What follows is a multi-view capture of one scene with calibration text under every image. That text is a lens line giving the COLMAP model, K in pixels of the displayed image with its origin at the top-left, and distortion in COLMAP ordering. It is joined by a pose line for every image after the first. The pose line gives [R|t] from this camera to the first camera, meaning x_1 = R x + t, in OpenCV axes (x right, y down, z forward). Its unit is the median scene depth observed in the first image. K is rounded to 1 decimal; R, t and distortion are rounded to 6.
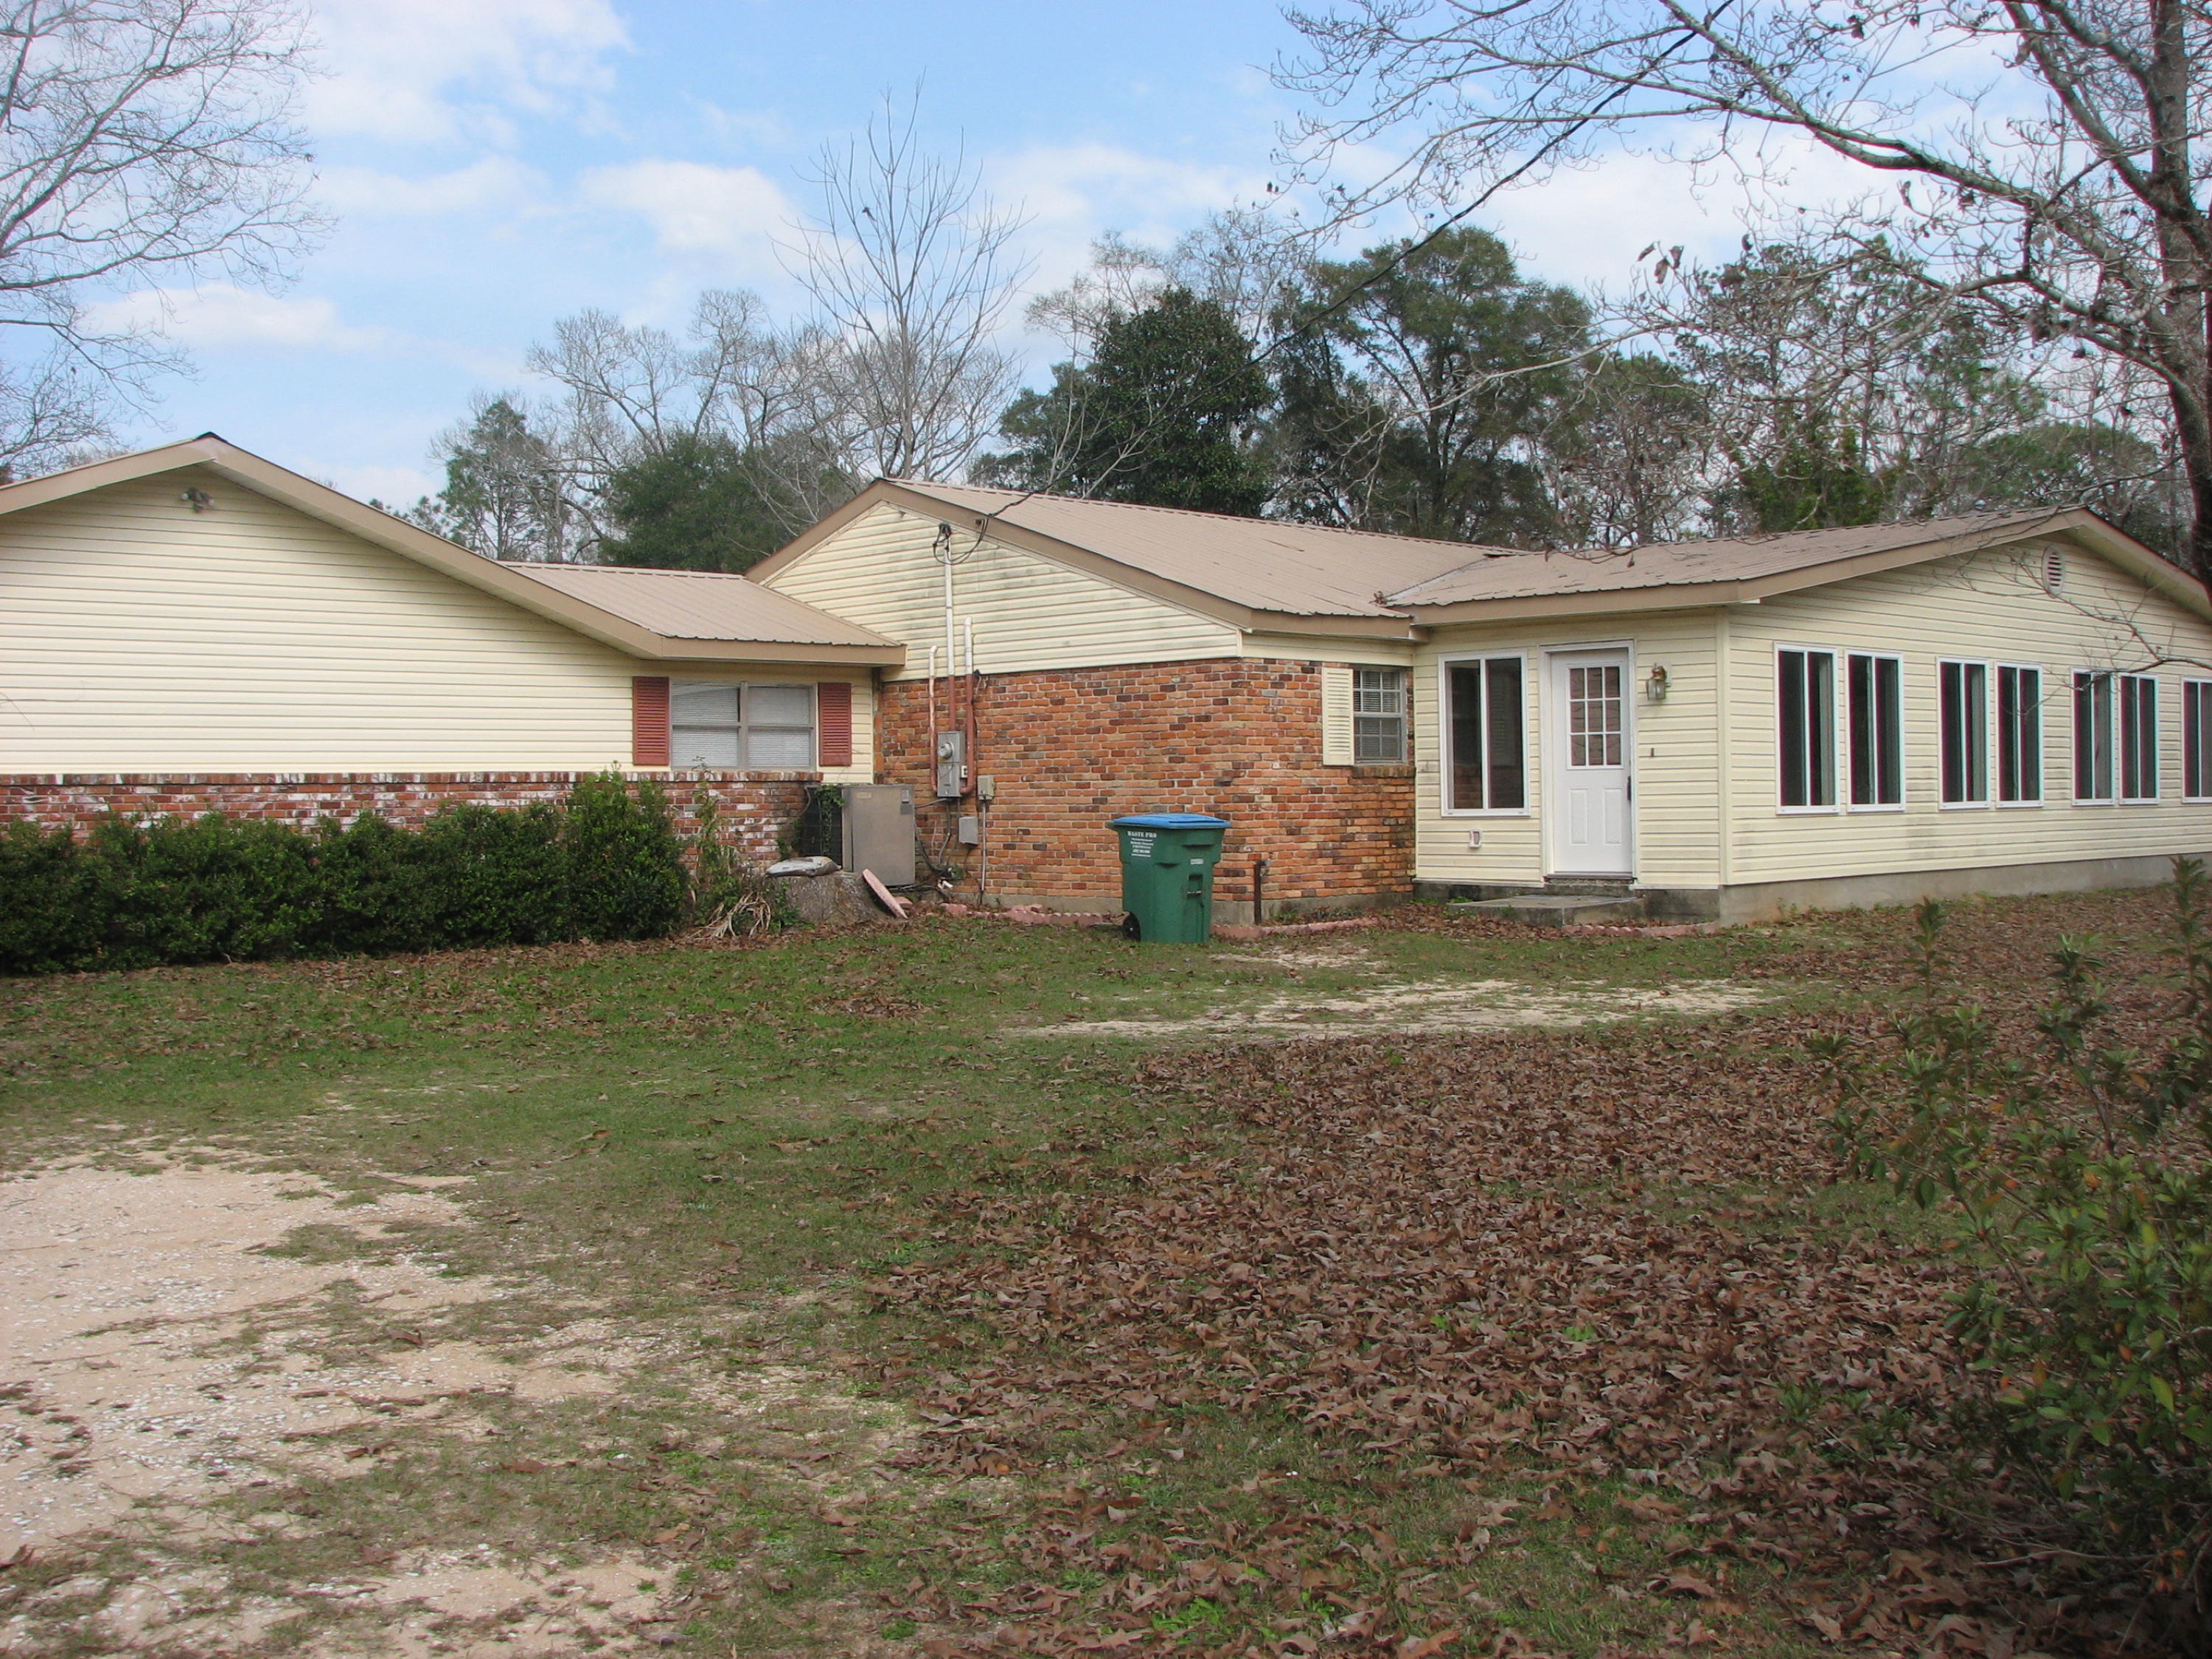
lens RADIAL K [[2387.7, 0, 1106.0], [0, 2387.7, 829.5], [0, 0, 1]] dist [-0.171800, 0.323156]
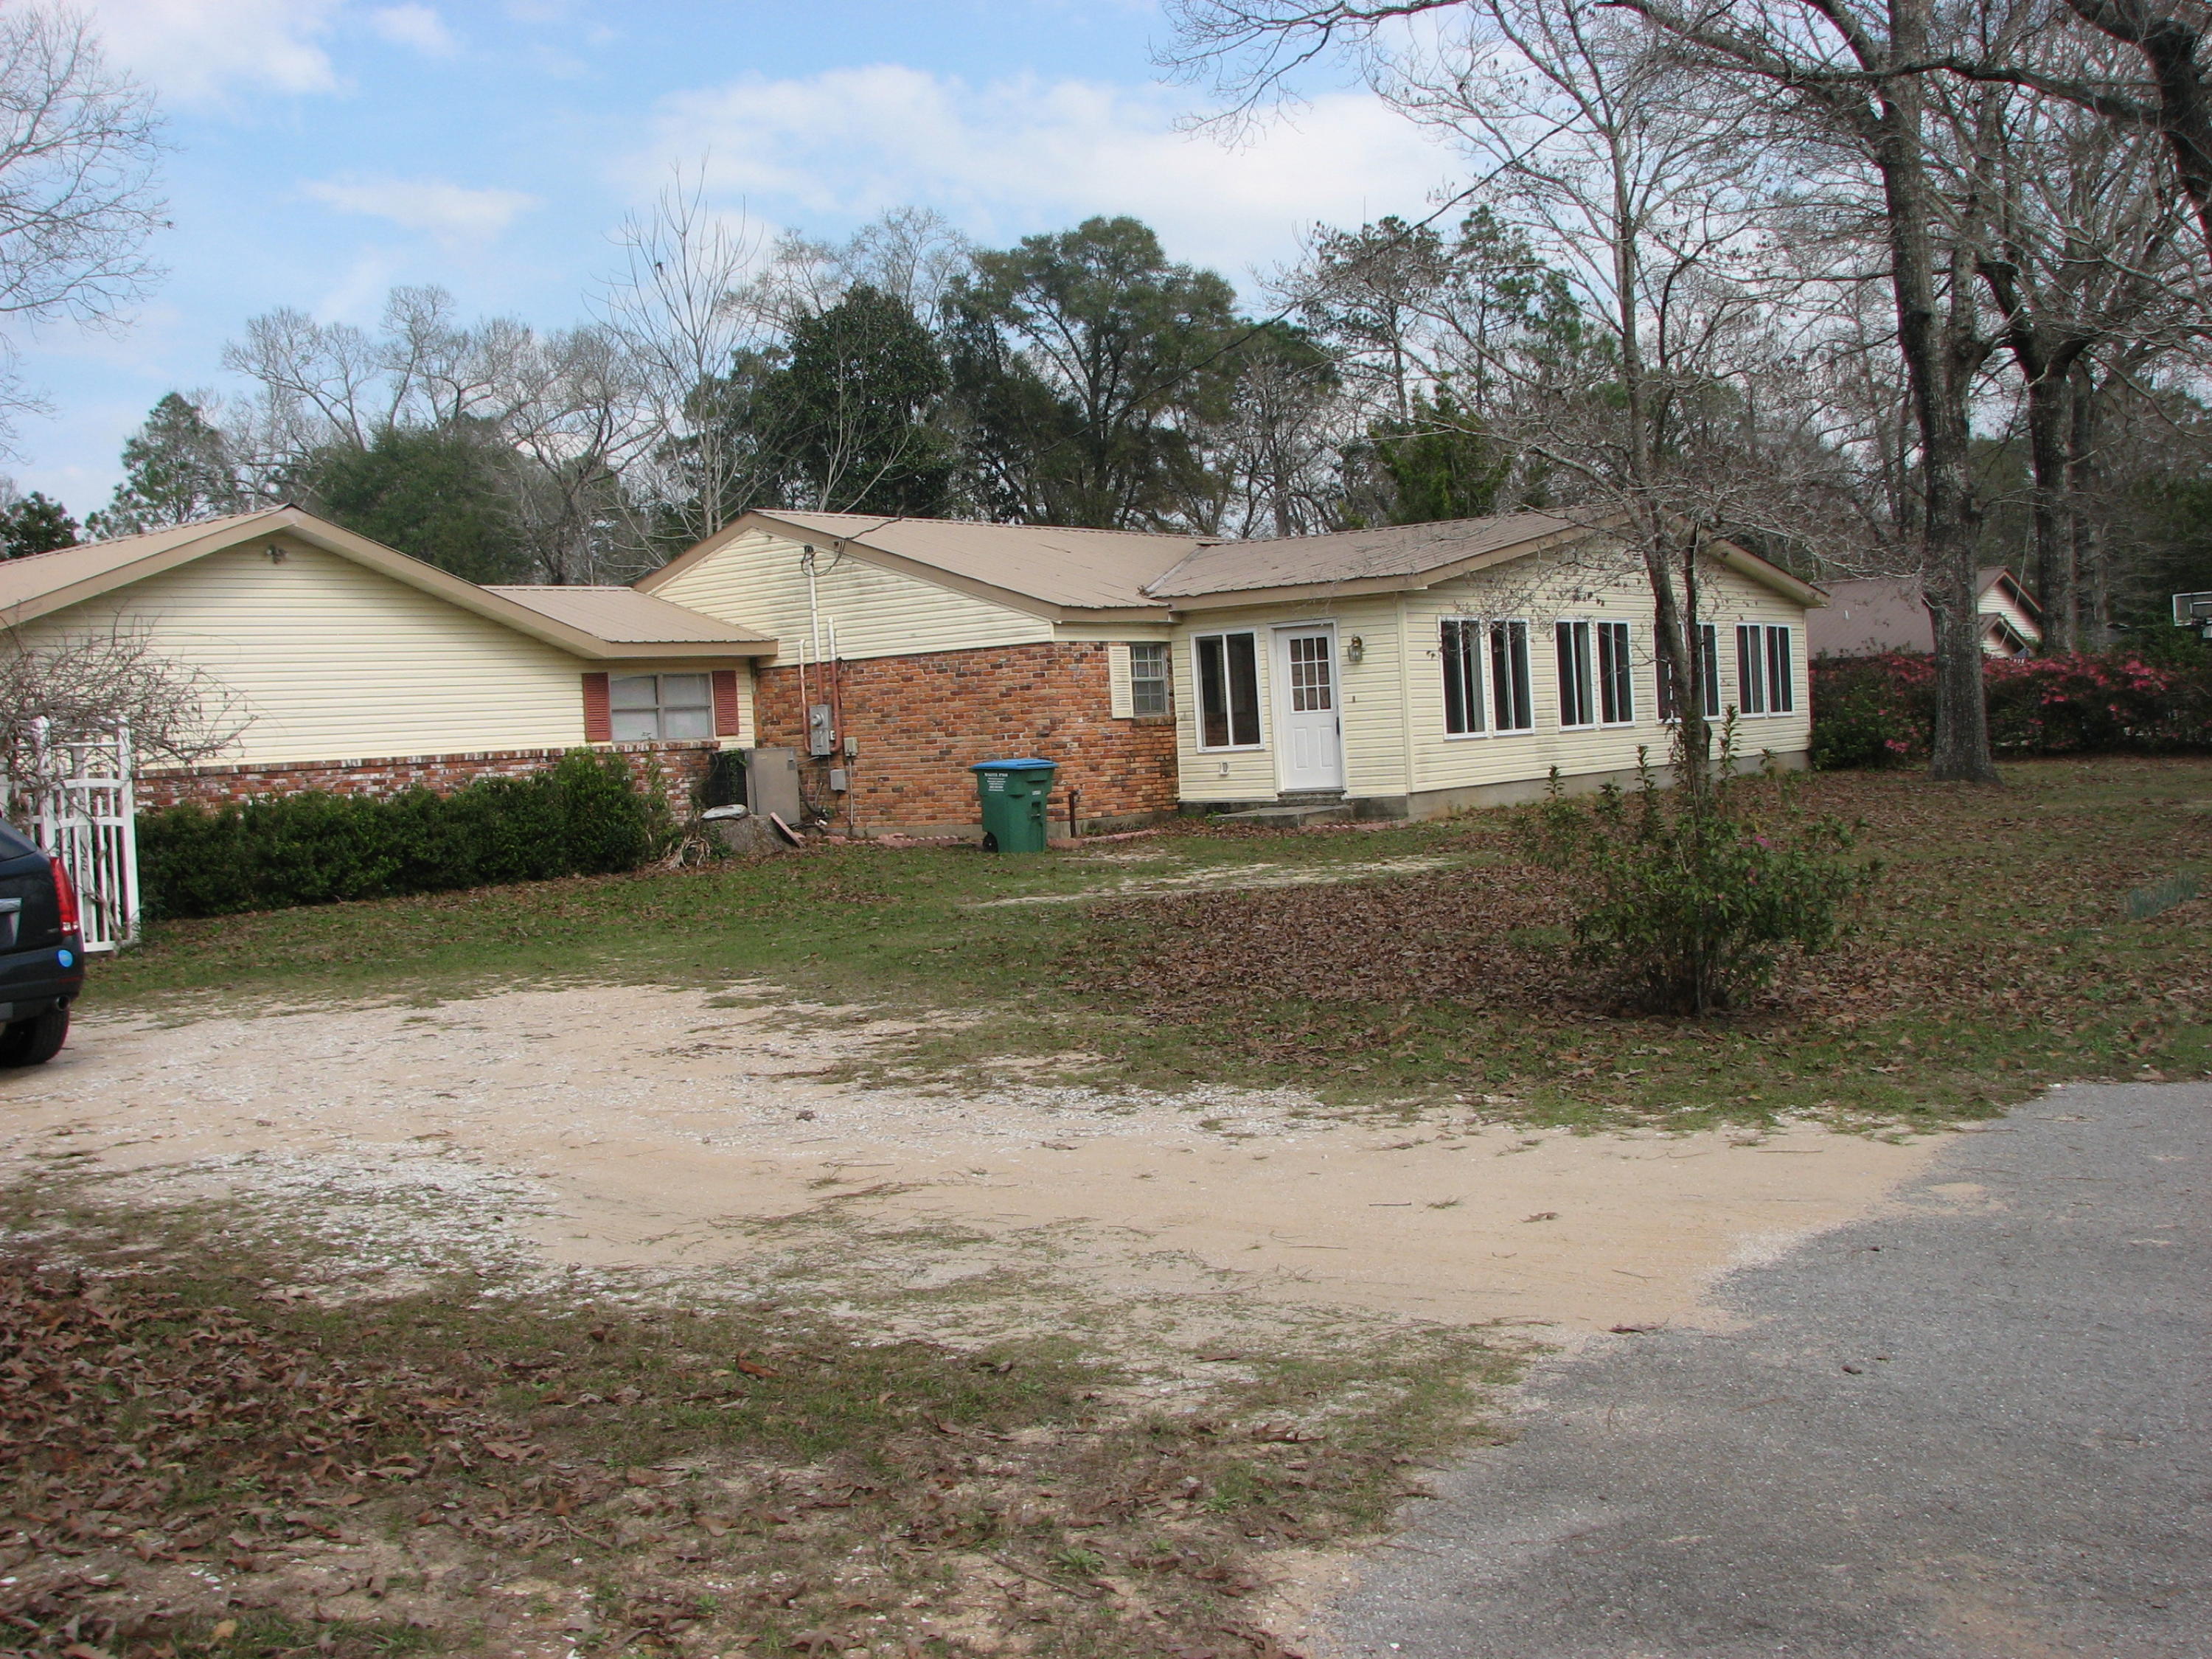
lens RADIAL K [[2387.7, 0, 1106.0], [0, 2387.7, 829.5], [0, 0, 1]] dist [-0.171800, 0.323156]
pose [[0.987535, -0.049863, 0.149294, -0.113009], [0.046793, 0.998616, 0.024010, 0.003021], [-0.150284, -0.016725, 0.988501, -0.322539]]
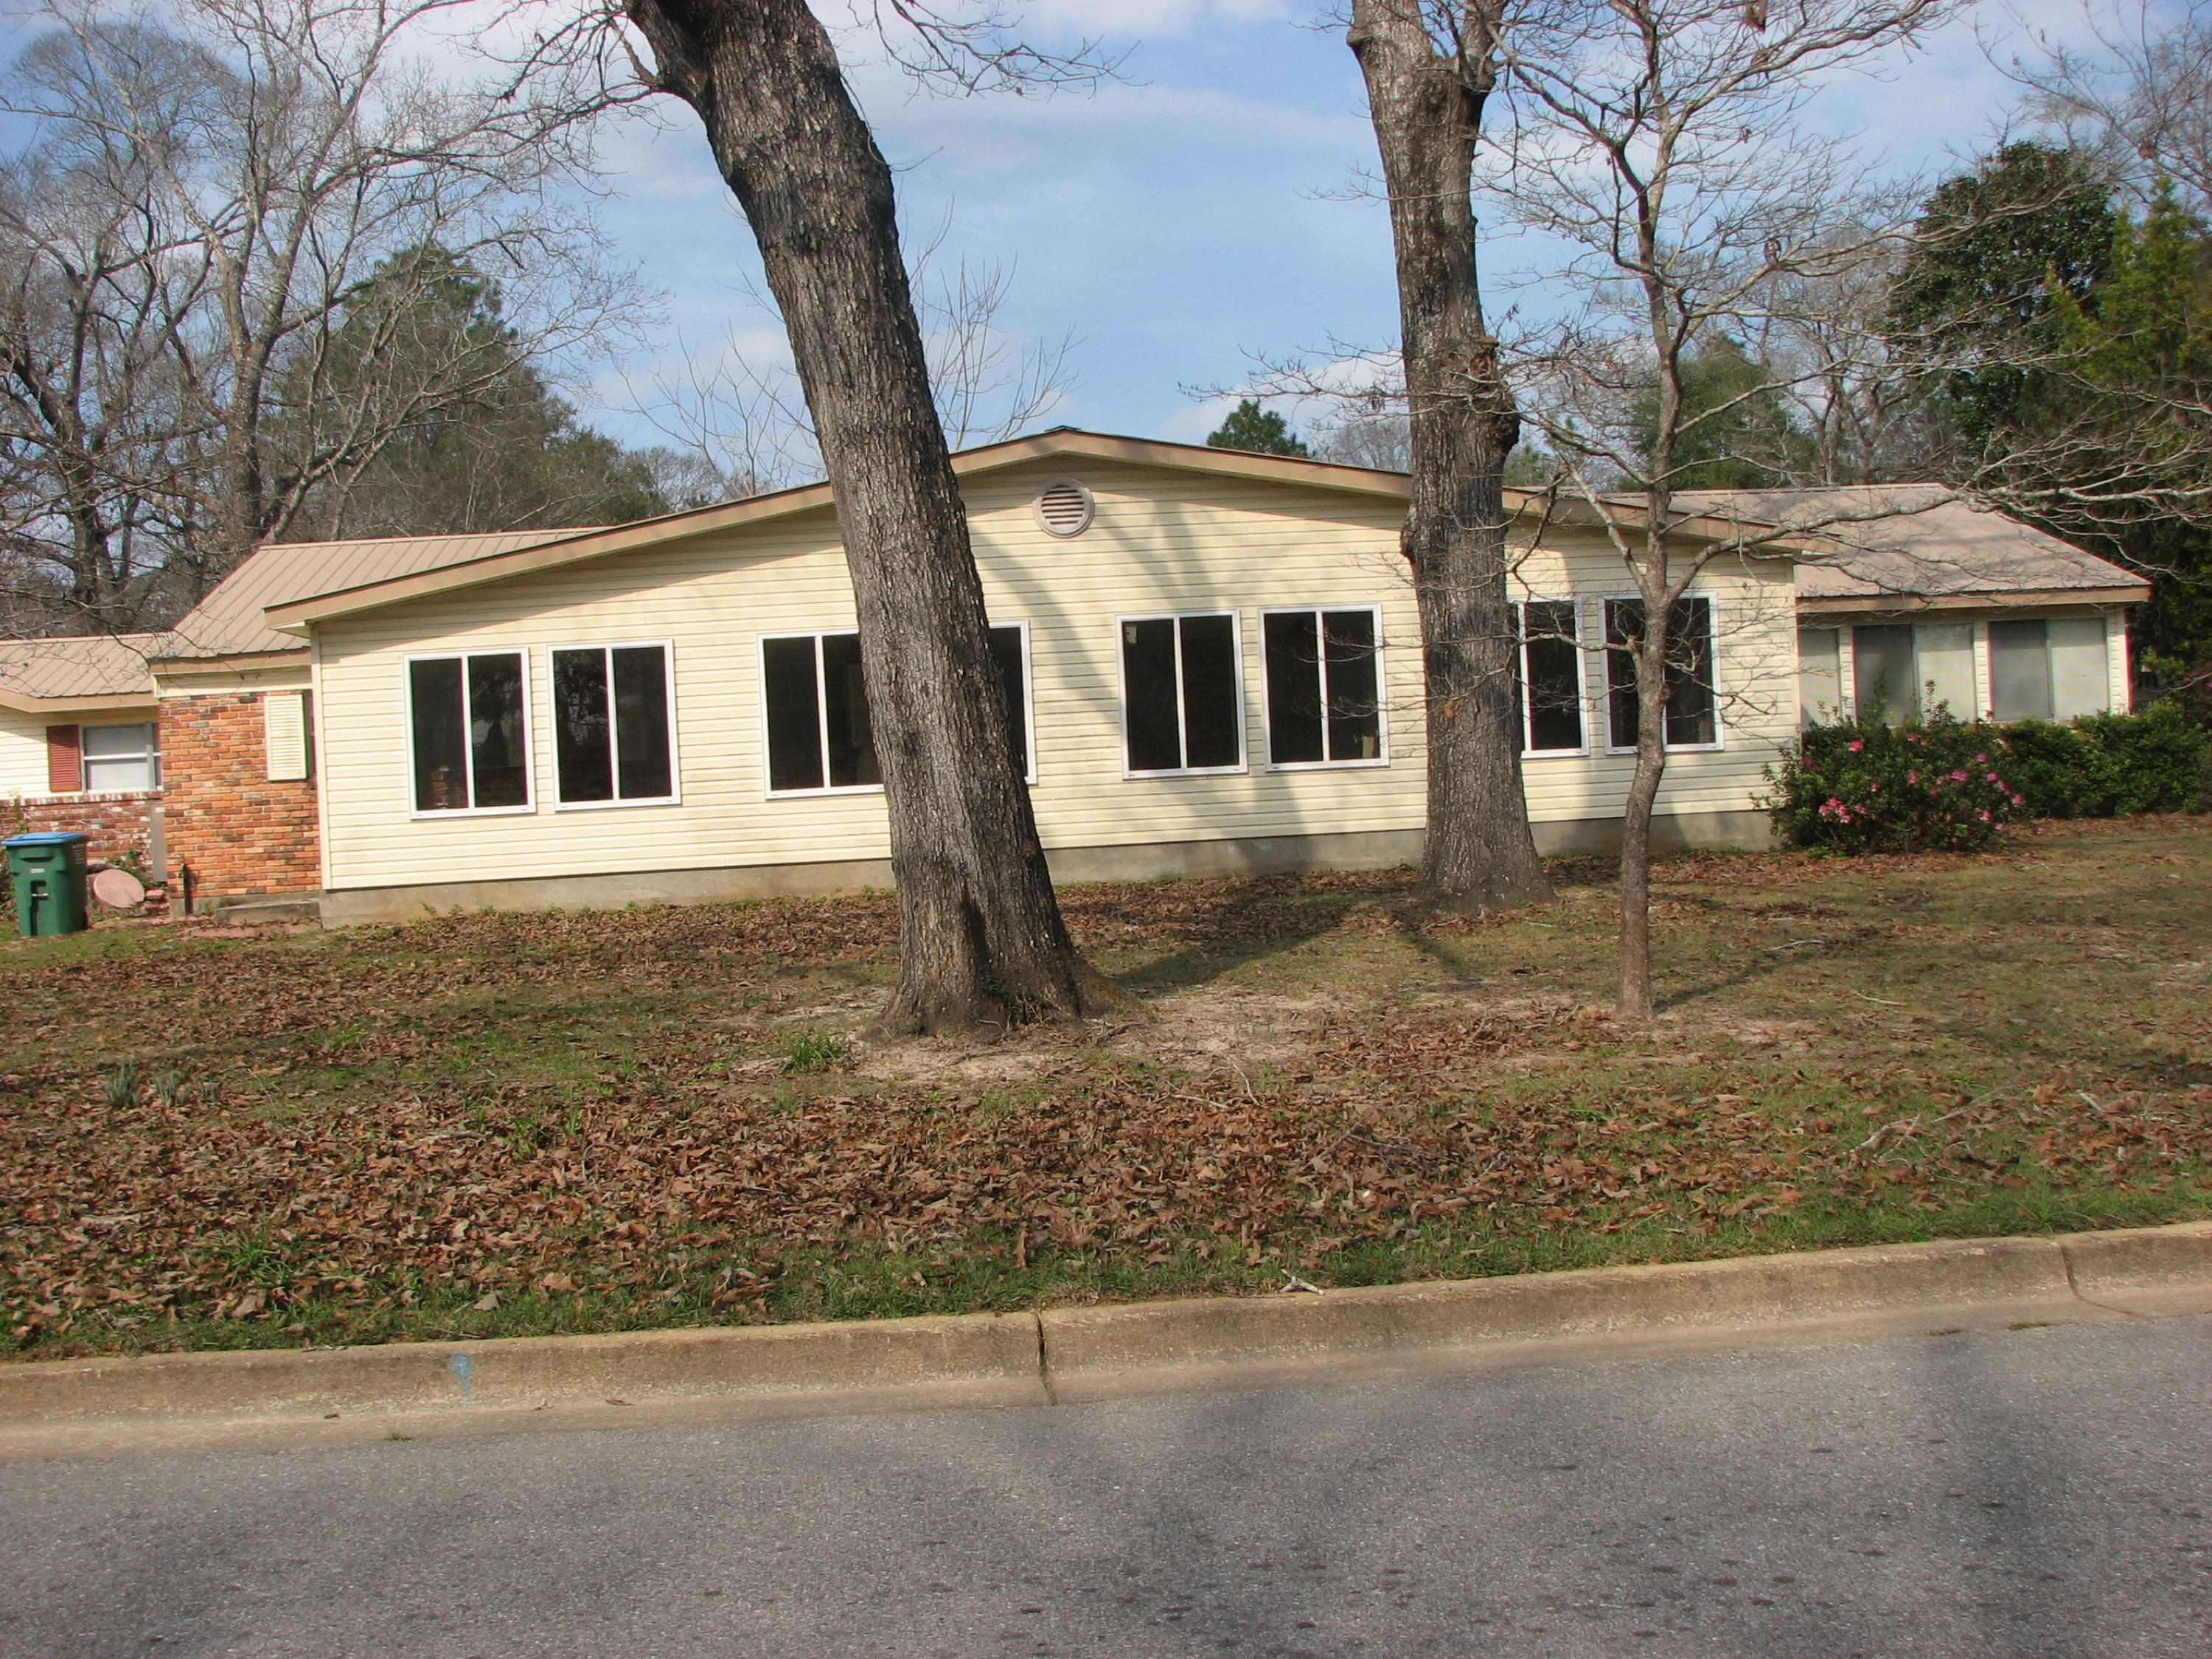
lens RADIAL K [[2387.7, 0, 1106.0], [0, 2387.7, 829.5], [0, 0, 1]] dist [-0.171800, 0.323156]
pose [[0.753505, -0.013943, -0.657295, 1.116487], [0.041674, 0.998777, 0.026588, -0.015972], [0.656120, -0.047427, 0.753164, 0.389037]]
